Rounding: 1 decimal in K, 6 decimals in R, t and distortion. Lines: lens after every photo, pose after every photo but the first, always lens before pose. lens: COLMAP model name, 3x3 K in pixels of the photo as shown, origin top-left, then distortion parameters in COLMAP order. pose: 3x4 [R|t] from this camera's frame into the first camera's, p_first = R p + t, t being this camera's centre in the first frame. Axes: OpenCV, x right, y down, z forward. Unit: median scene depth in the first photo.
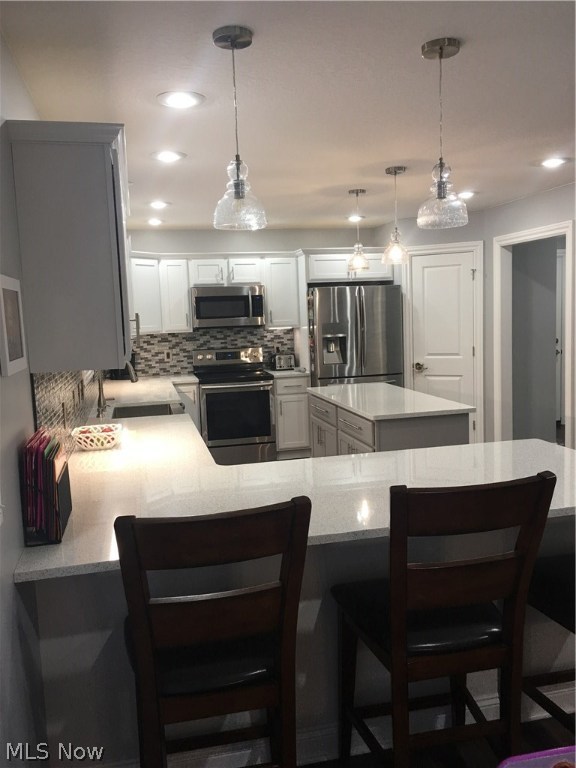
lens RADIAL K [[650.3, 0, 287.9], [0, 650.3, 384.5], [0, 0, 1]] dist [0.052578, -0.007913]
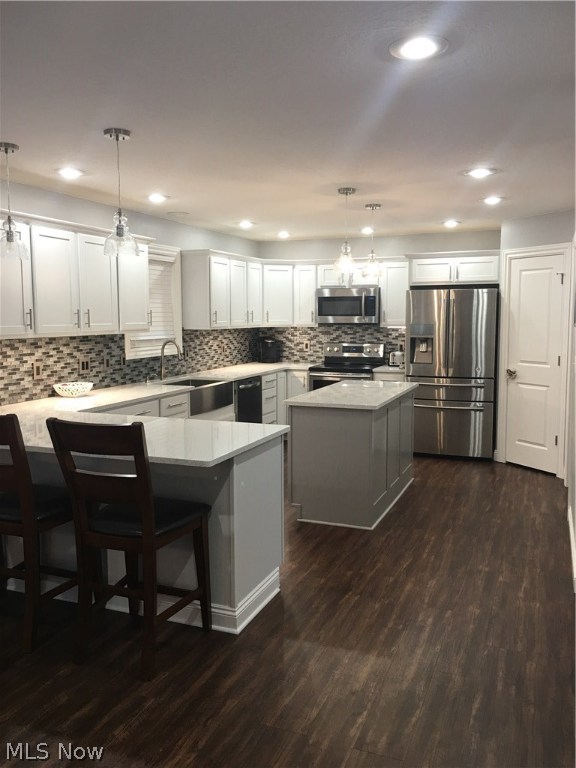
lens RADIAL K [[650.3, 0, 287.7], [0, 650.3, 383.4], [0, 0, 1]] dist [0.052578, -0.007913]
pose [[0.816999, 0.096032, -0.568587, 0.484681], [-0.092191, 0.995105, 0.035600, -0.016403], [0.569222, 0.023334, 0.821853, 0.012170]]
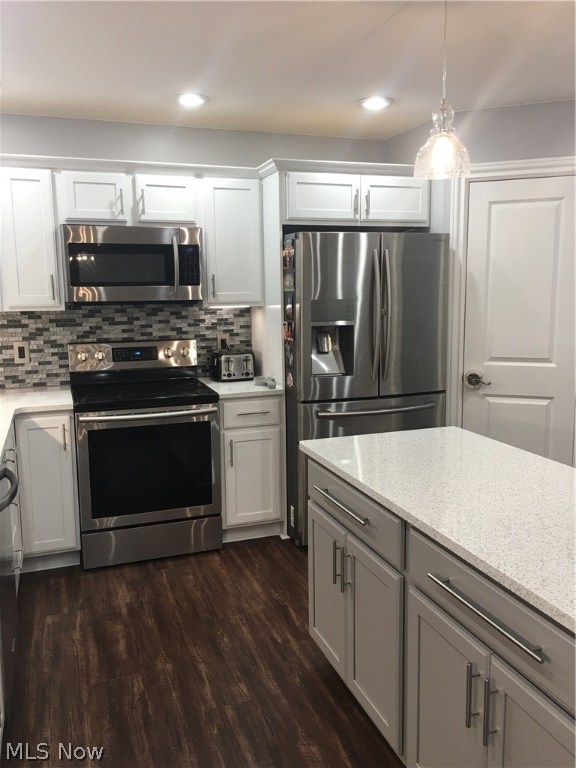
lens RADIAL K [[650.3, 0, 284.7], [0, 650.3, 382.8], [0, 0, 1]] dist [0.052578, -0.007913]
pose [[0.994005, 0.008481, 0.109009, -0.026184], [-0.012283, 0.999338, 0.034257, -0.042356], [-0.108646, -0.035390, 0.993450, 0.450056]]
